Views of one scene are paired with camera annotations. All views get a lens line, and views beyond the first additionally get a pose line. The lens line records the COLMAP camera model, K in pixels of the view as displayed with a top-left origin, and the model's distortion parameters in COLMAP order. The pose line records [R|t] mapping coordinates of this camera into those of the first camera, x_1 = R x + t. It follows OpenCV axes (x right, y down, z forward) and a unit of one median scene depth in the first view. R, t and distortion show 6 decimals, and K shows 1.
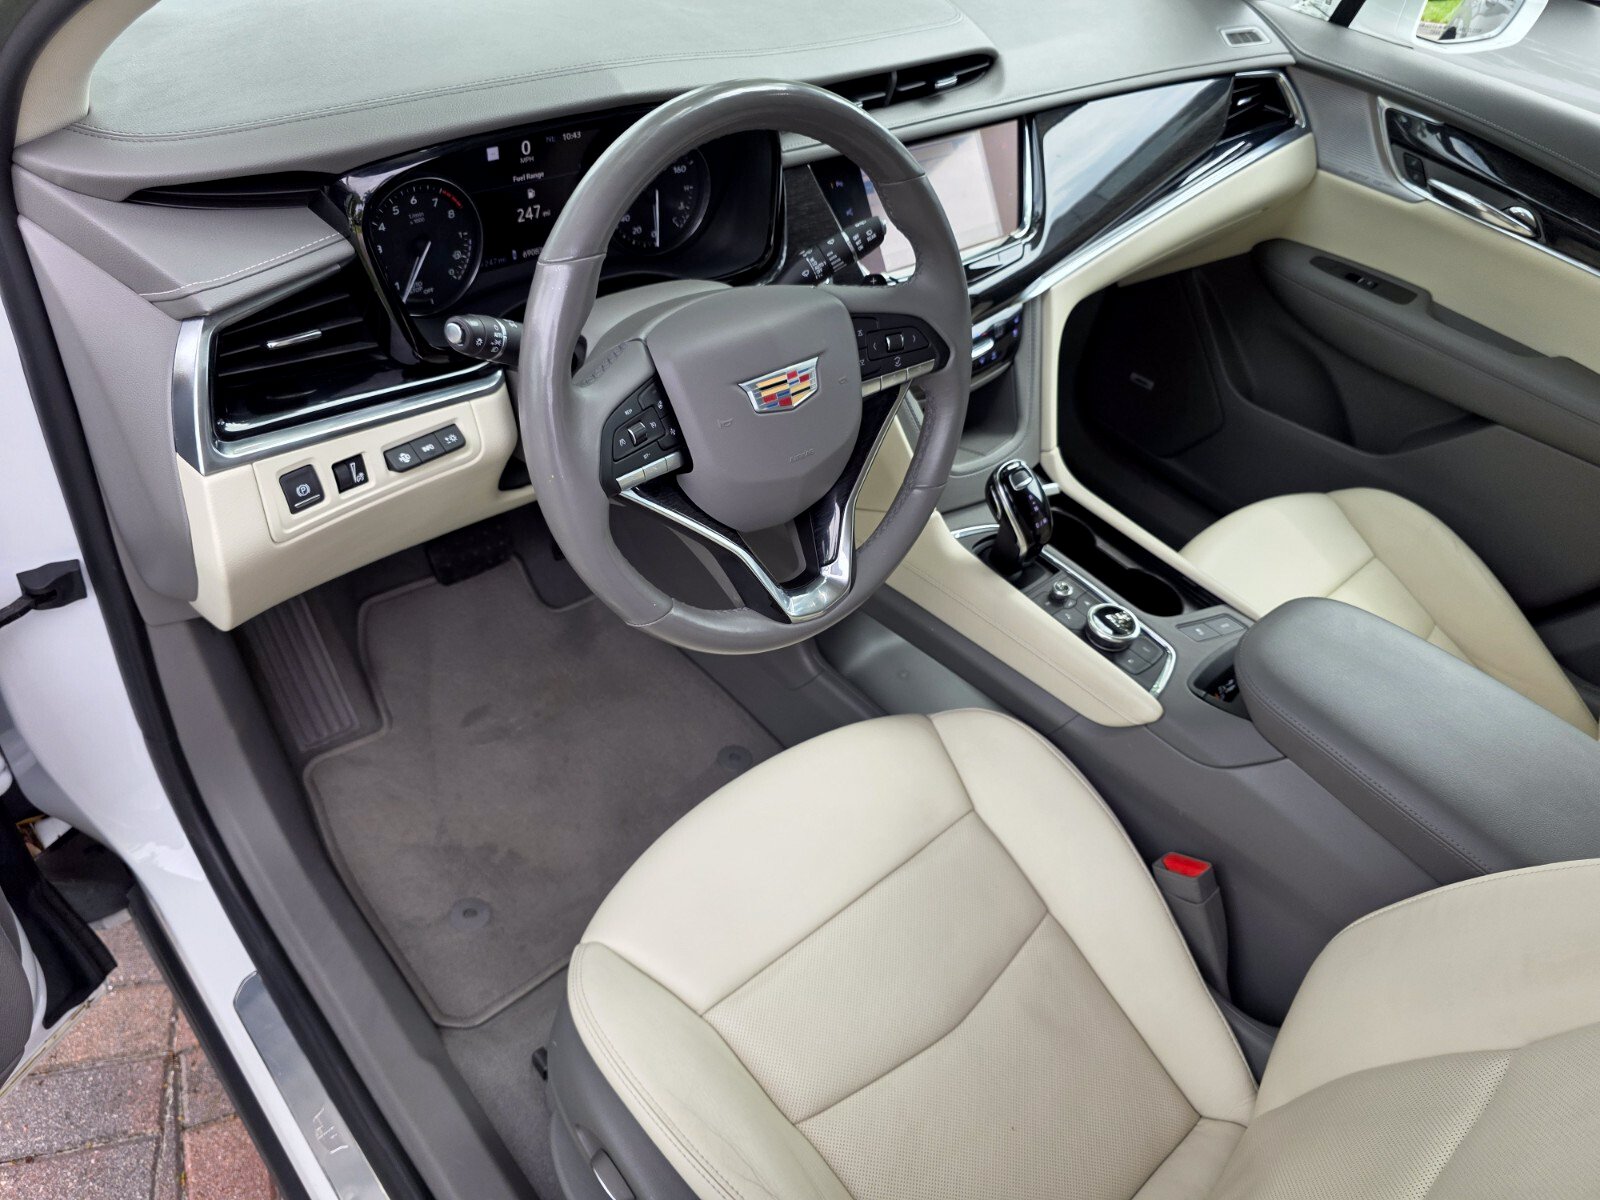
lens RADIAL K [[1112.2, 0, 770.3], [0, 1112.2, 516.0], [0, 0, 1]] dist [0.070120, -0.072313]
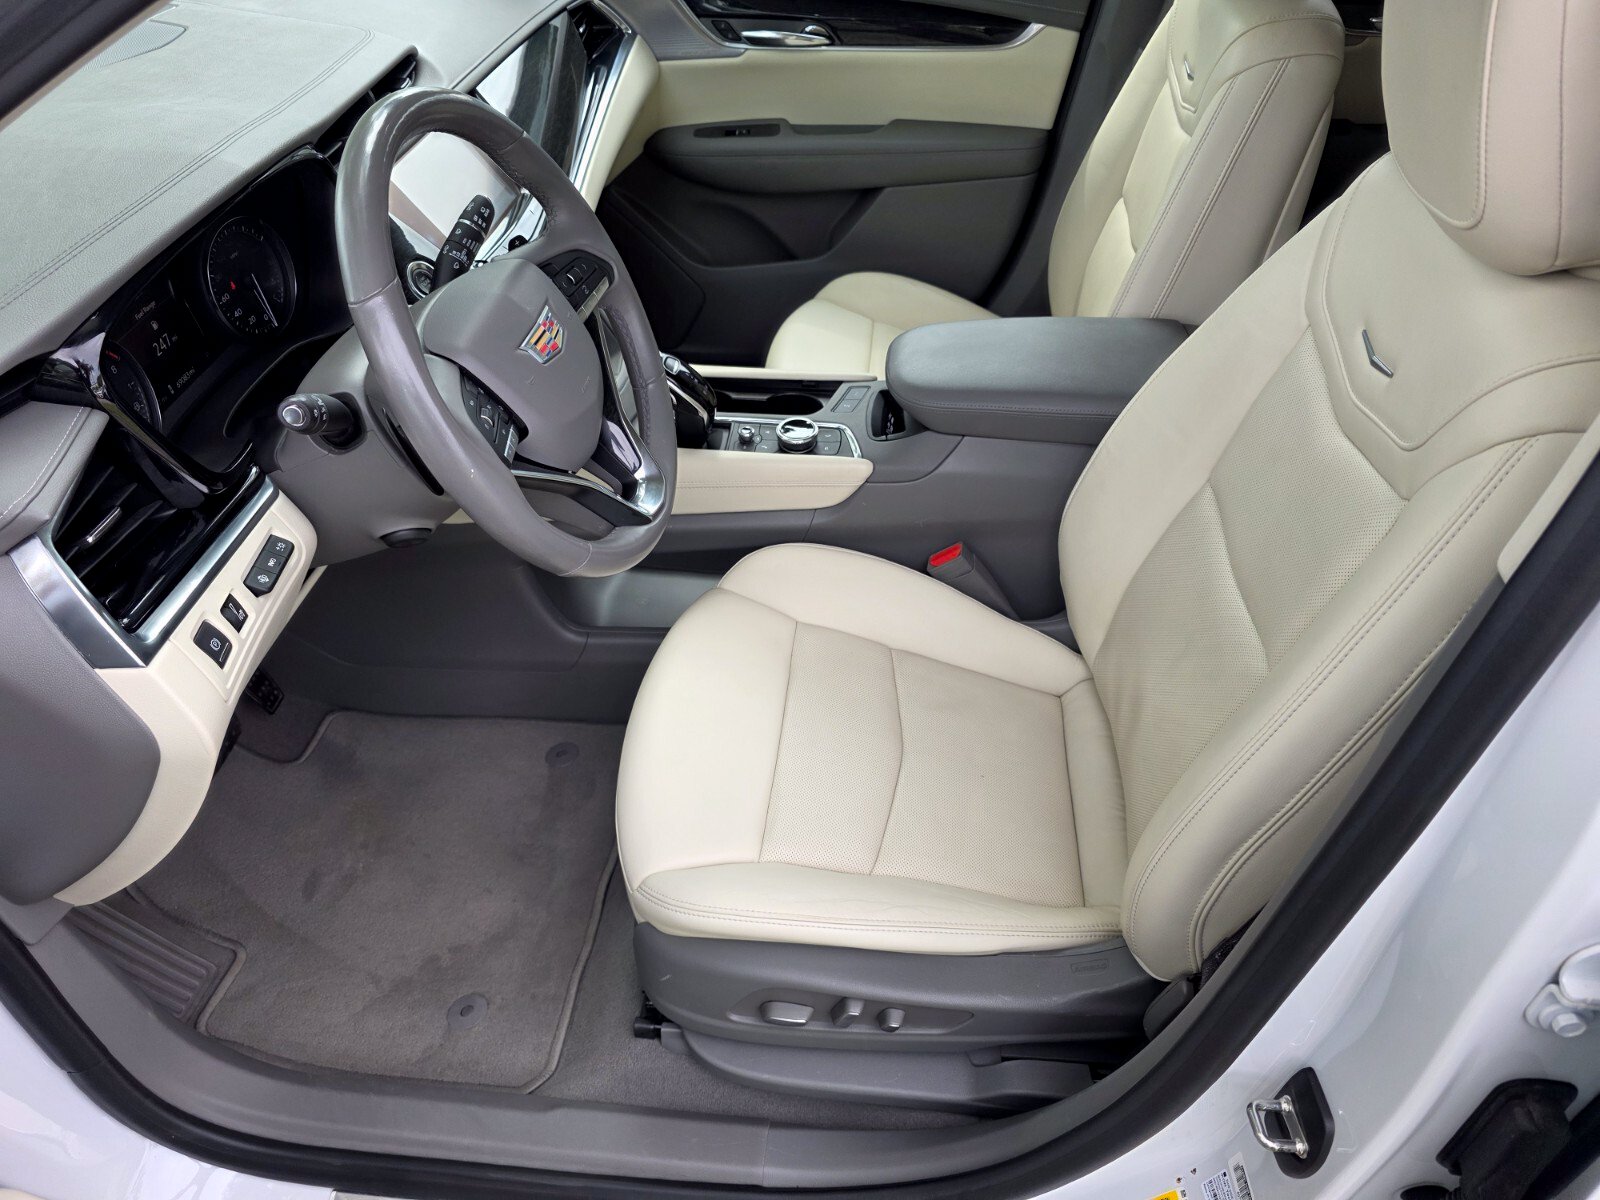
lens RADIAL K [[1112.2, 0, 770.3], [0, 1112.2, 516.0], [0, 0, 1]] dist [0.070120, -0.072313]
pose [[0.744597, -0.532285, 0.402800, -0.257248], [0.534506, 0.836904, 0.117874, 0.017177], [-0.399848, 0.127531, 0.907666, -0.066068]]
